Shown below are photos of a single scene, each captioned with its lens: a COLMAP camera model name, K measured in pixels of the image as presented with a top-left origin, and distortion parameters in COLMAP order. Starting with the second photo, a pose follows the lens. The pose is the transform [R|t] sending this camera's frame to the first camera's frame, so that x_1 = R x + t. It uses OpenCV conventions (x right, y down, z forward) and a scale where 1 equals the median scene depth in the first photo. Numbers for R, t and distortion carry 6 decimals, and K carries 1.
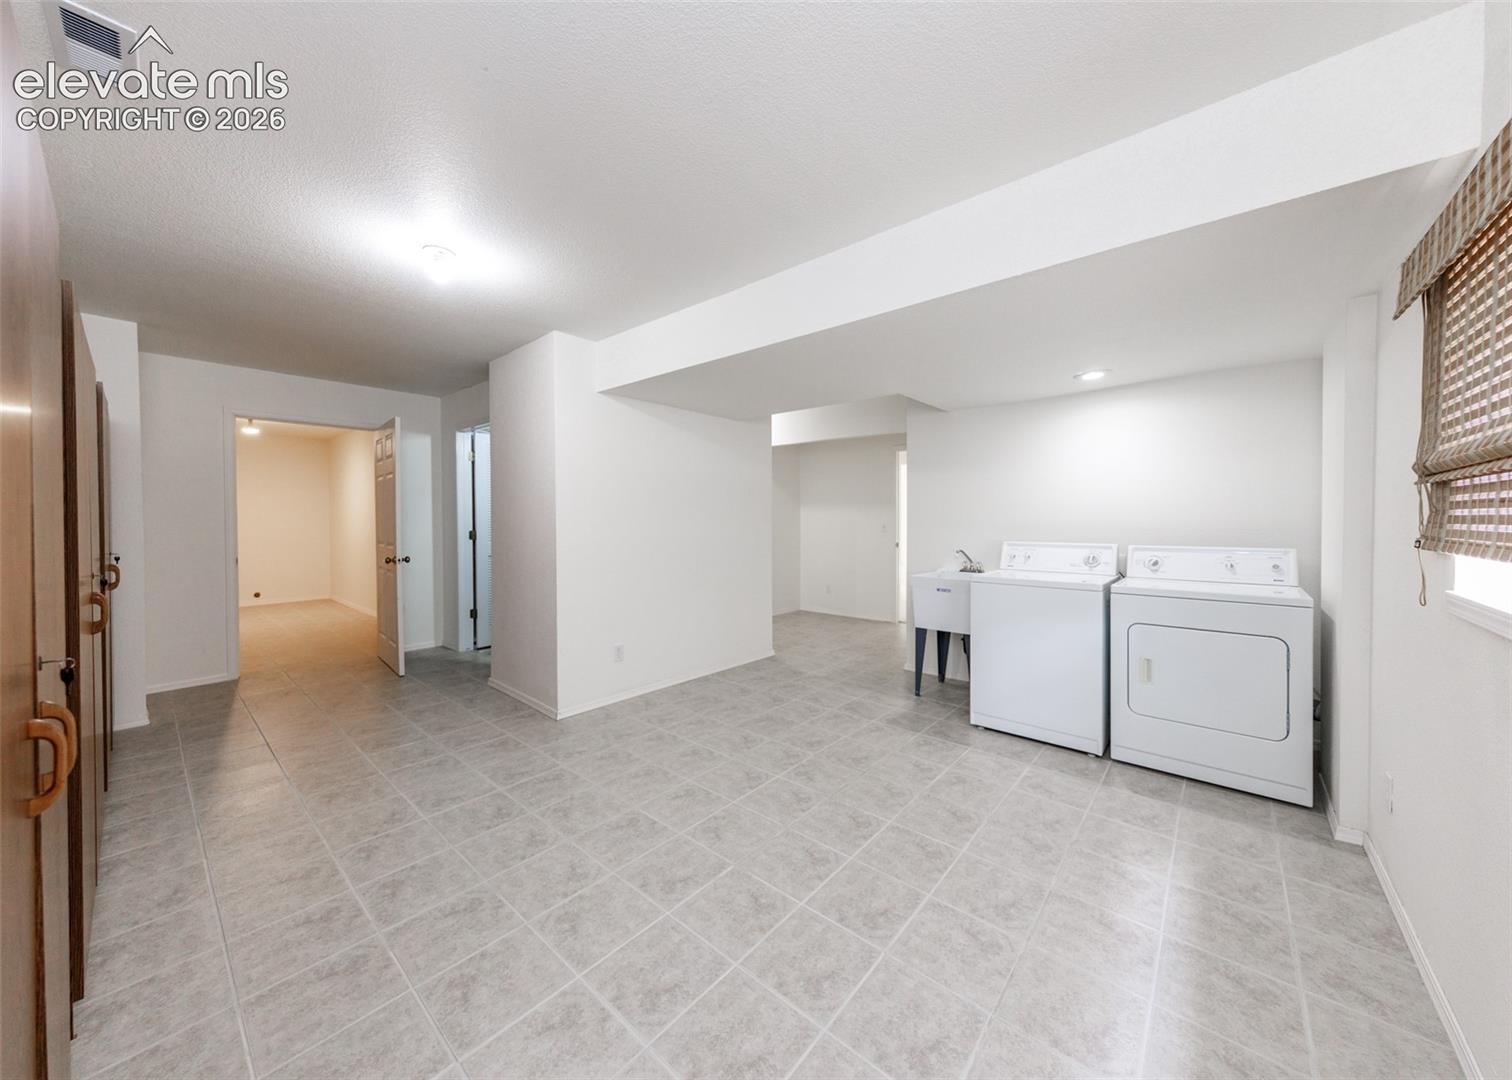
lens RADIAL K [[552.0, 0, 760.8], [0, 552.0, 527.6], [0, 0, 1]] dist [0.006580, -0.002094]
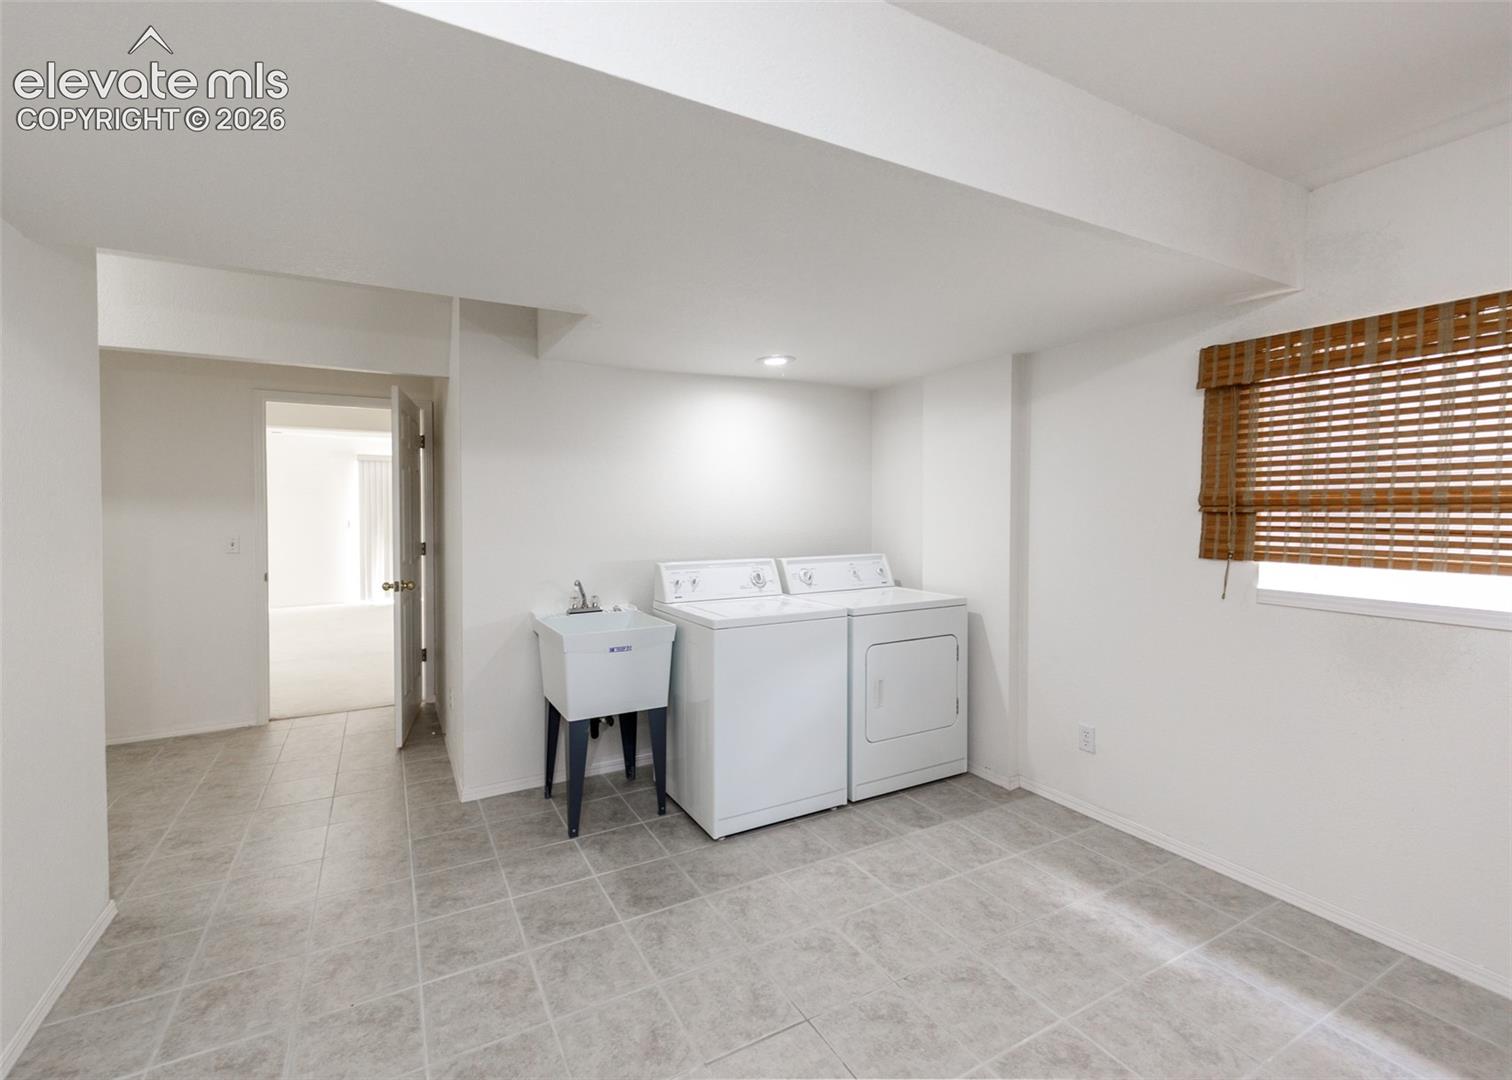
lens RADIAL K [[653.1, 0, 747.2], [0, 653.1, 523.1], [0, 0, 1]] dist [0.007412, -0.000240]
pose [[0.356347, -0.019375, 0.934153, -0.448762], [0.016370, 0.999761, 0.014492, -0.054509], [-0.934210, 0.010128, 0.356579, 0.879522]]
